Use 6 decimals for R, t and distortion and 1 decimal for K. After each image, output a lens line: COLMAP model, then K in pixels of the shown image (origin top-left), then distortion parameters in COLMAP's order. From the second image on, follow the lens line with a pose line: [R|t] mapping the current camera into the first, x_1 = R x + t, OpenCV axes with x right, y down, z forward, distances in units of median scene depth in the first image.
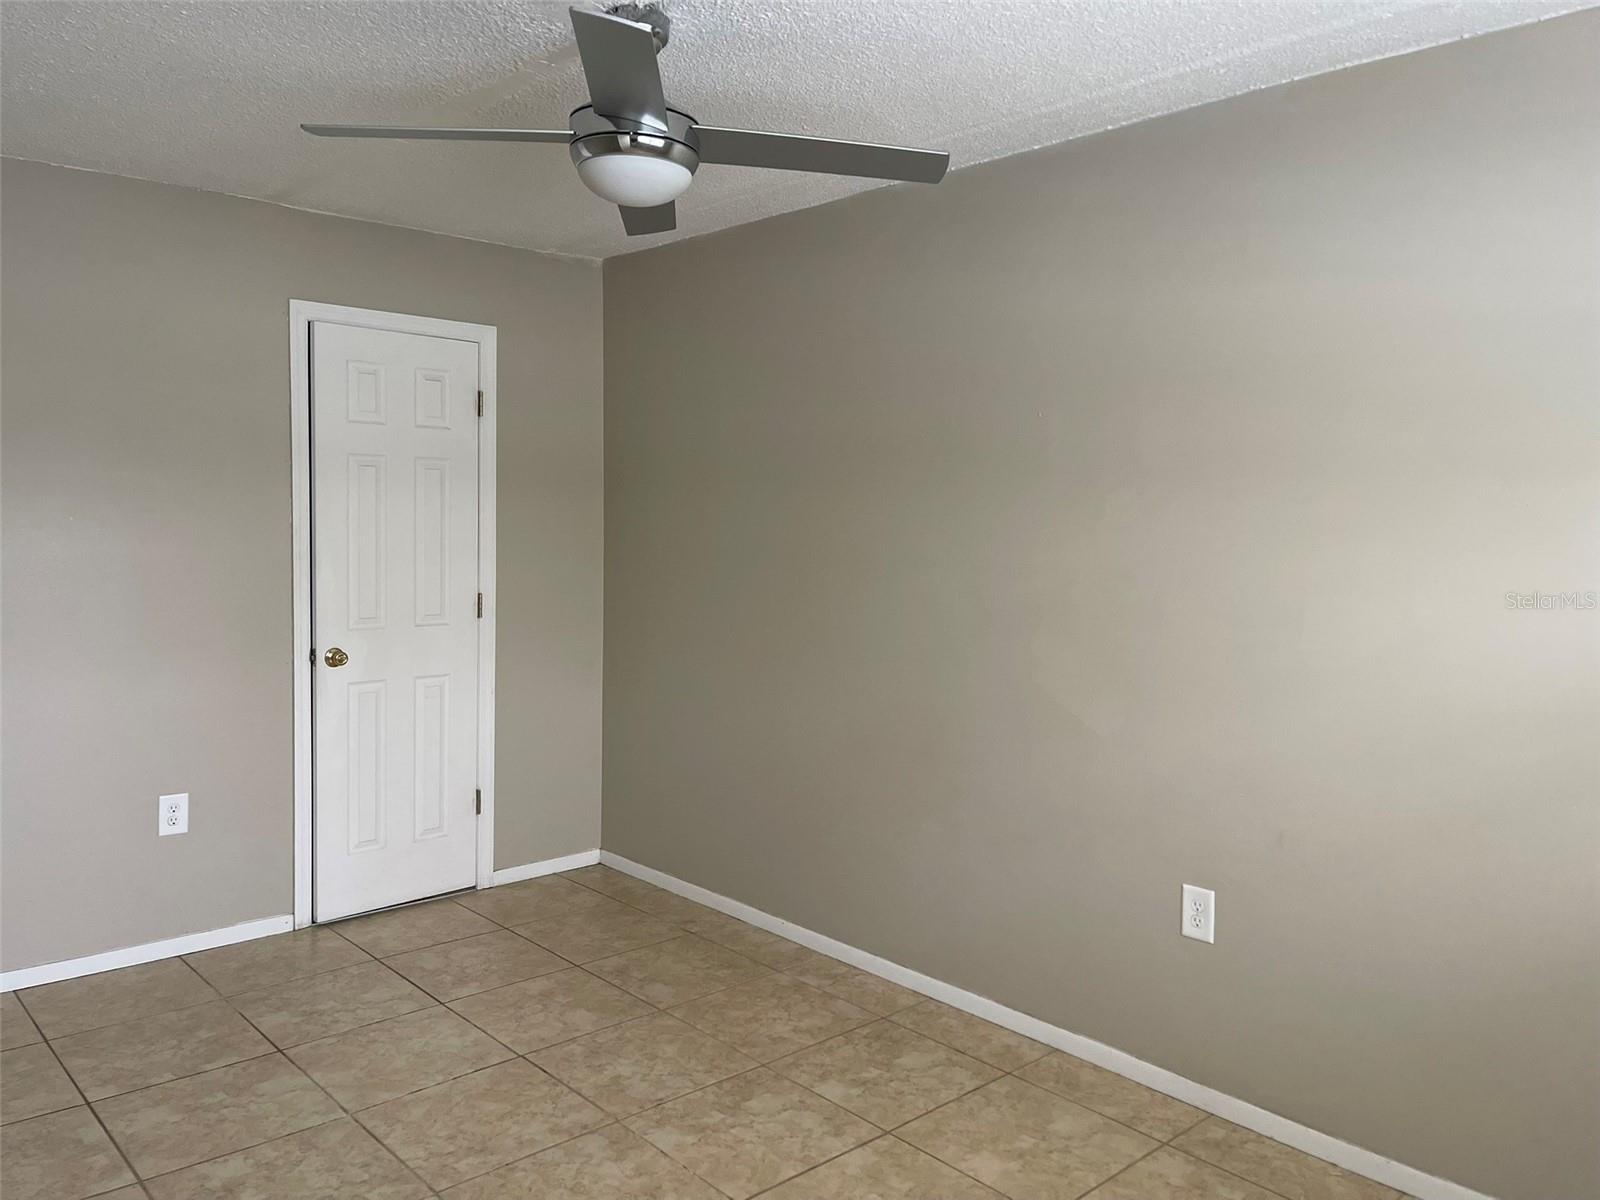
lens RADIAL K [[1201.9, 0, 801.9], [0, 1201.9, 600.8], [0, 0, 1]] dist [0.058944, -0.073352]
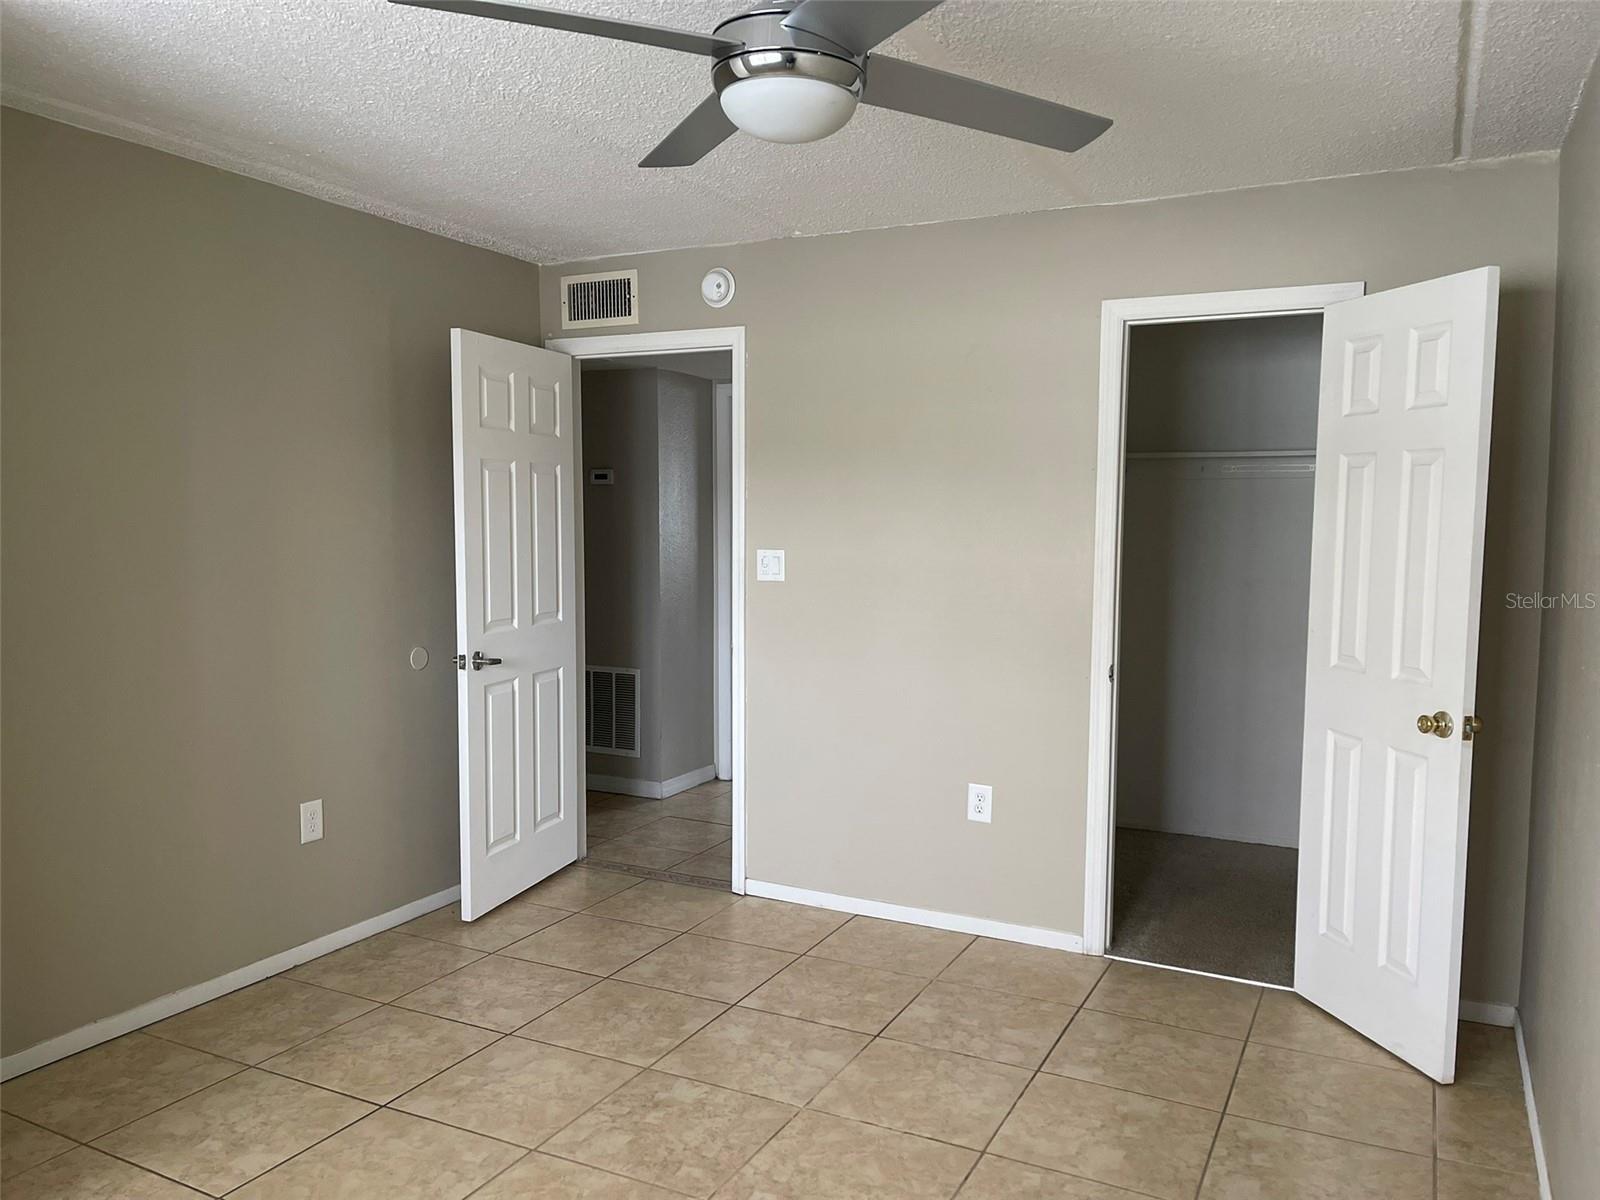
lens RADIAL K [[1201.9, 0, 806.0], [0, 1201.9, 596.0], [0, 0, 1]] dist [0.058944, -0.073352]
pose [[0.343822, 0.042167, -0.938087, 0.470280], [-0.066545, 0.997574, 0.020451, -0.020966], [0.936674, 0.055393, 0.345794, 0.526312]]
